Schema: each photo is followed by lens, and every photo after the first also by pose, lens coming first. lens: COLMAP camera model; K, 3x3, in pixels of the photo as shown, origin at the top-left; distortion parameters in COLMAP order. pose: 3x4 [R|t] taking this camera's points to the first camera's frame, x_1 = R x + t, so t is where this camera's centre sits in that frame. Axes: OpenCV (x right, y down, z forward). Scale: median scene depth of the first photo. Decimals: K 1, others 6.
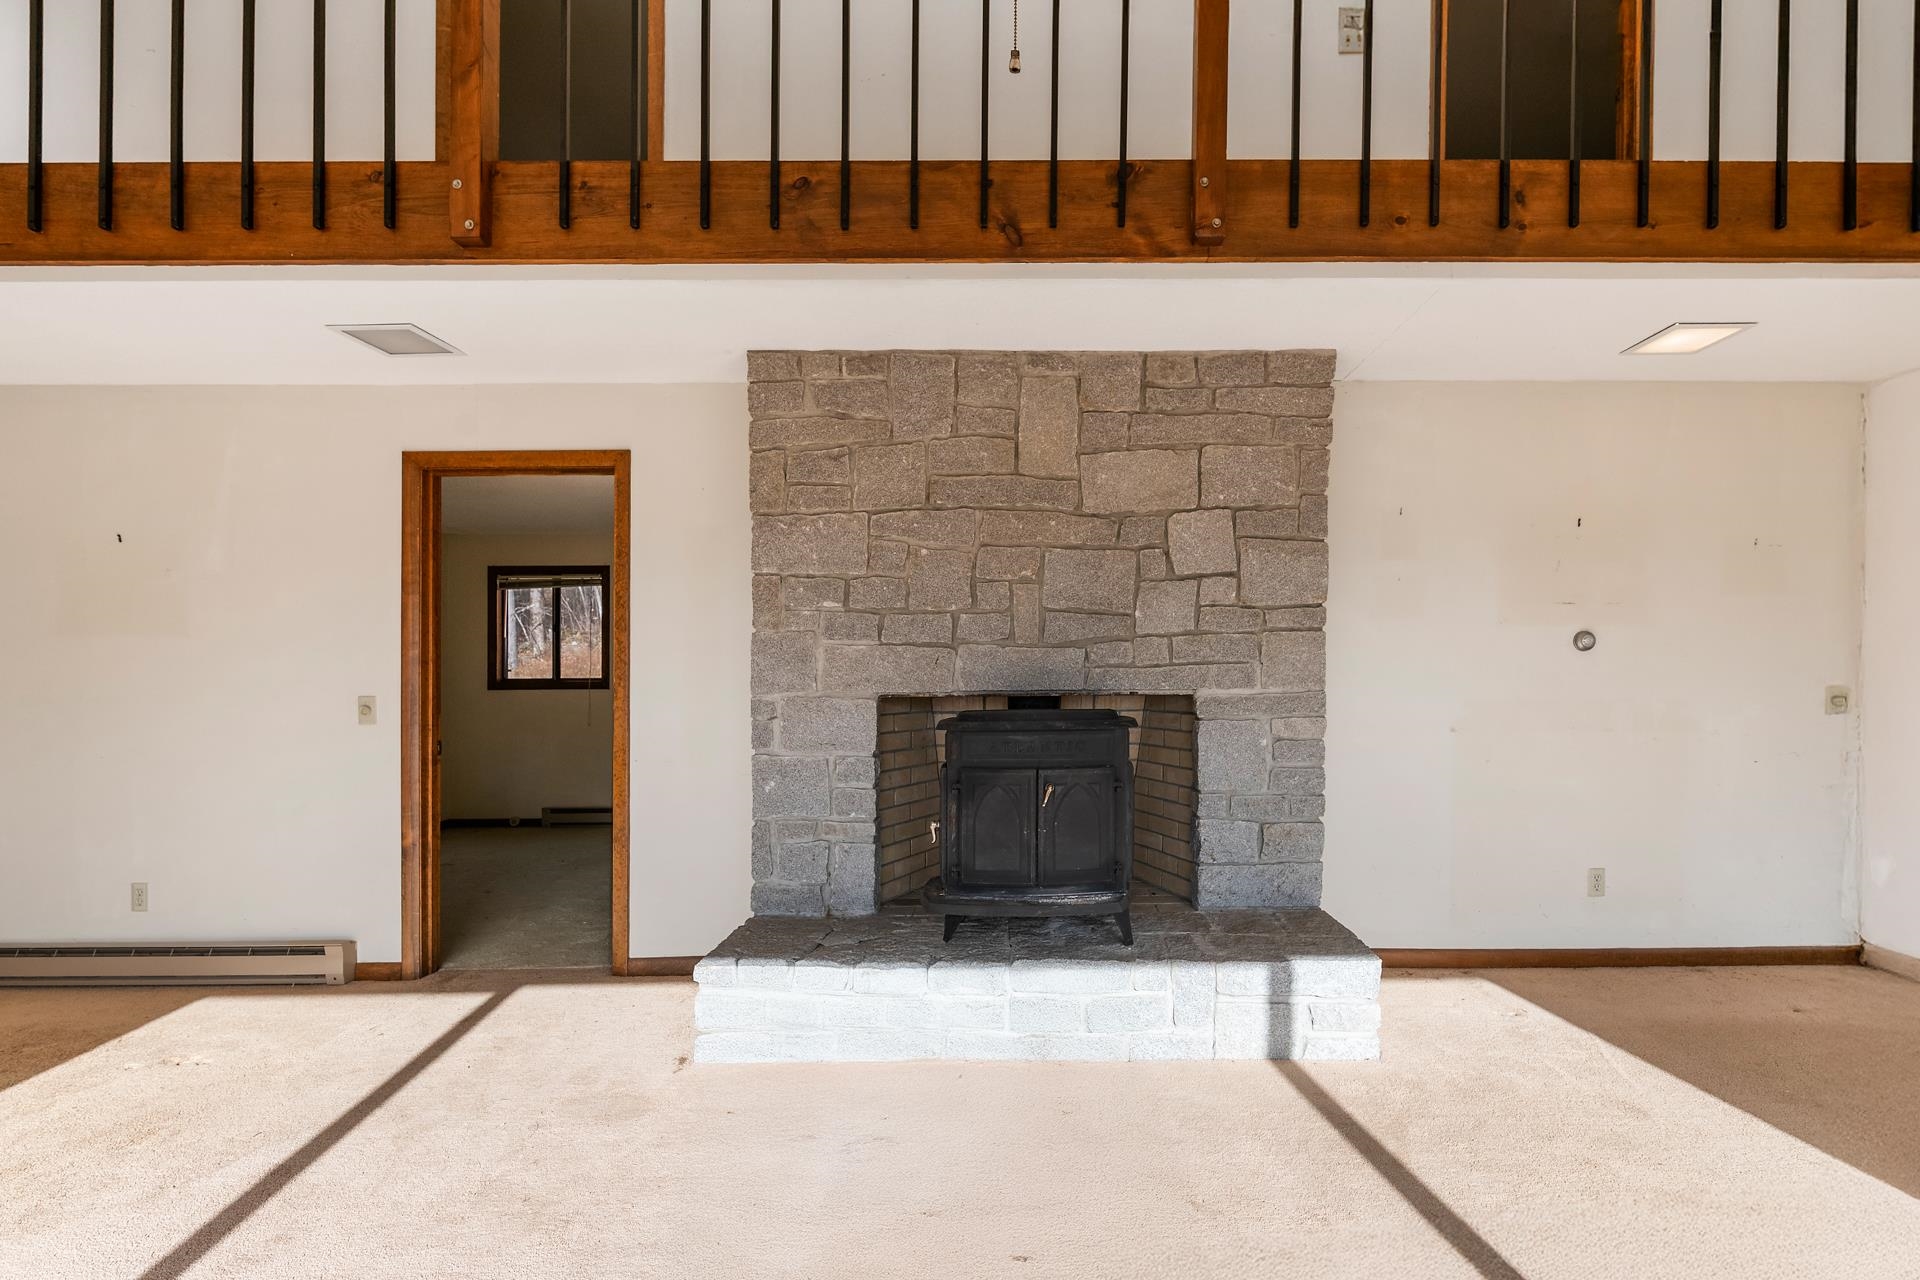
lens RADIAL K [[841.3, 0, 959.9], [0, 841.3, 666.2], [0, 0, 1]] dist [-0.003017, -0.000605]
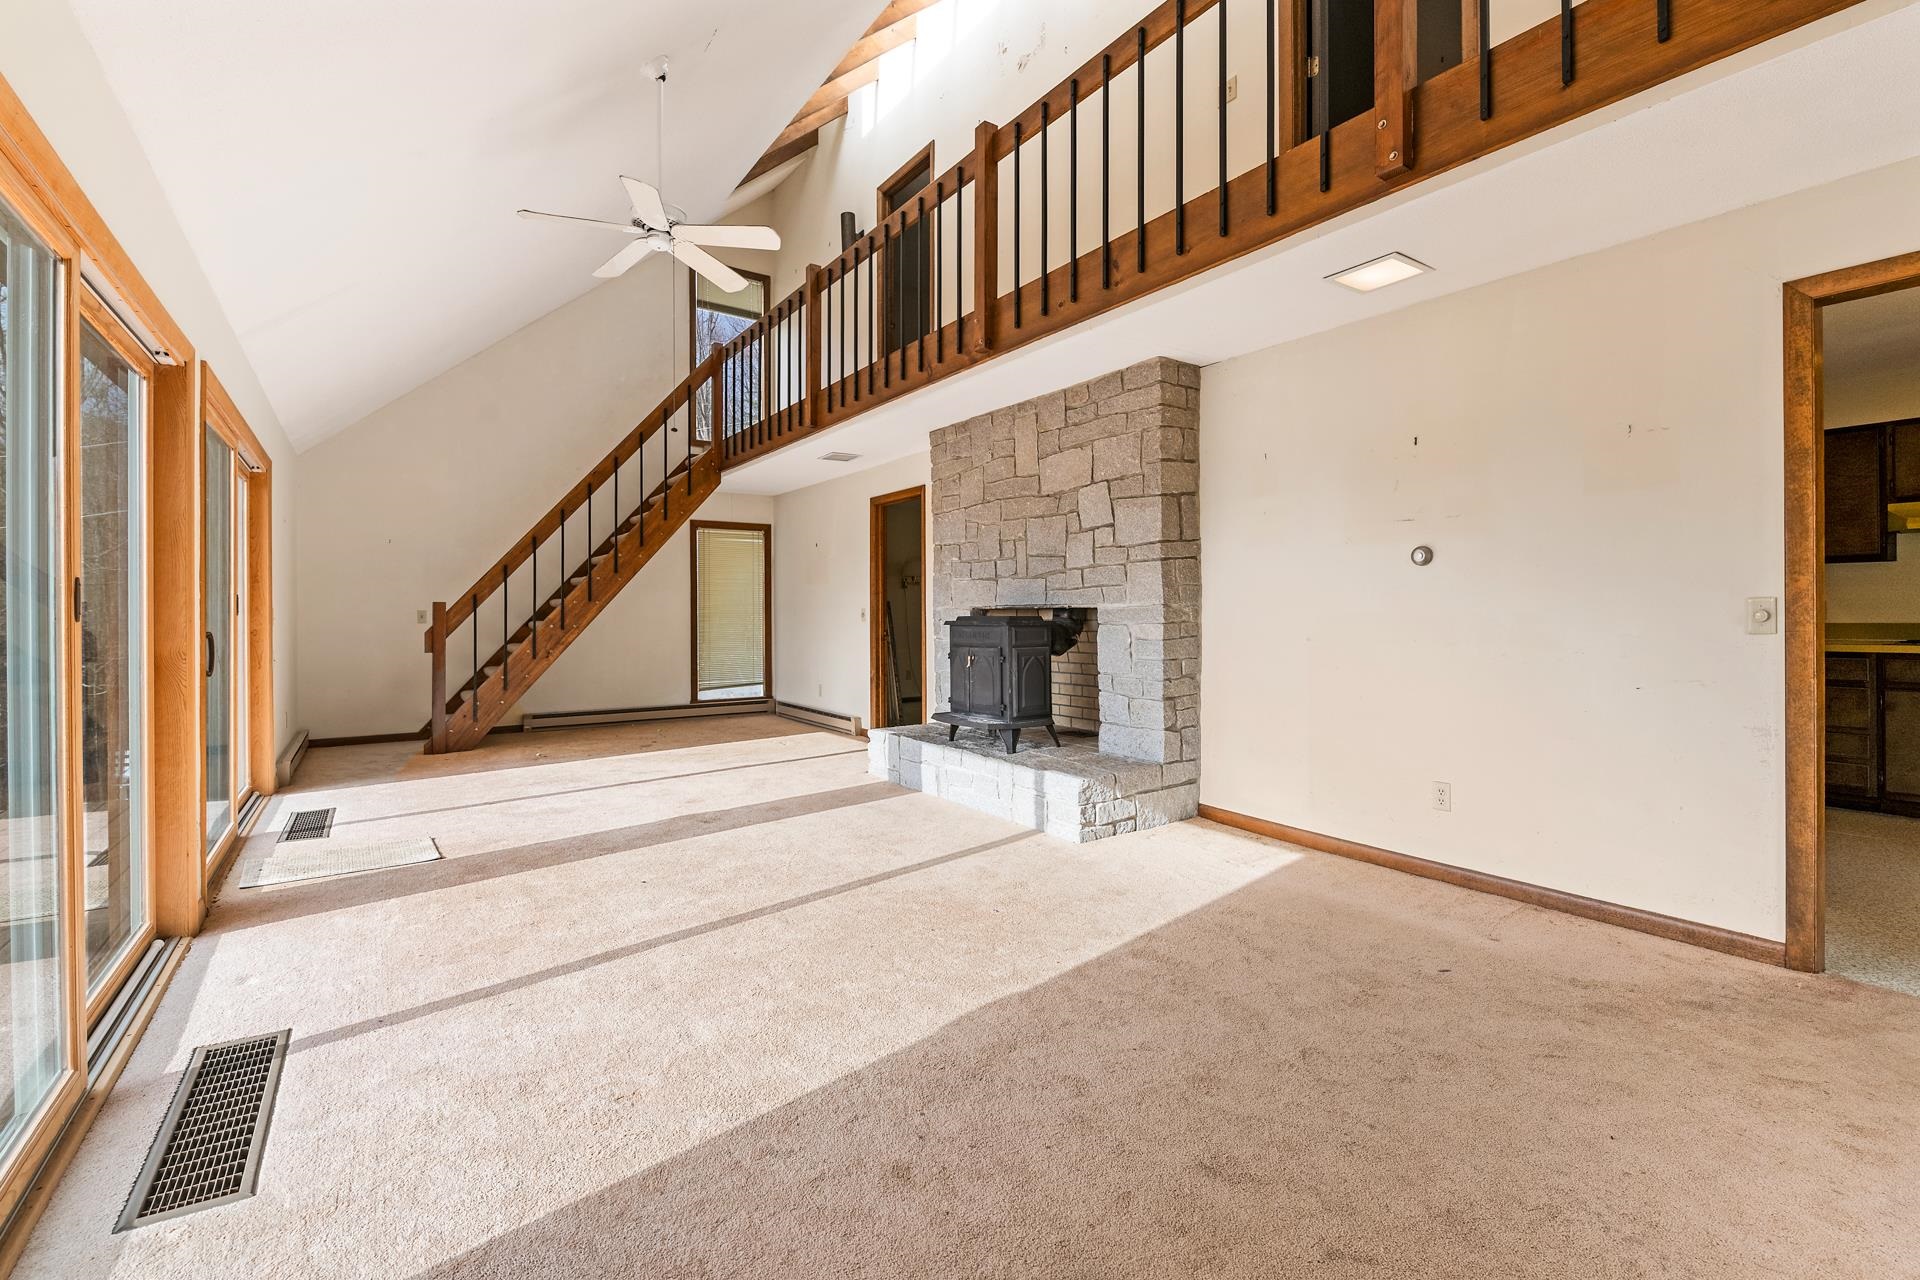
lens RADIAL K [[842.0, 0, 968.0], [0, 842.0, 587.2], [0, 0, 1]] dist [0.000892, -0.000072]
pose [[0.565266, -0.020459, -0.824655, 1.393908], [0.011225, 0.999791, -0.017109, 0.020976], [0.824832, 0.000414, 0.565377, -0.033459]]
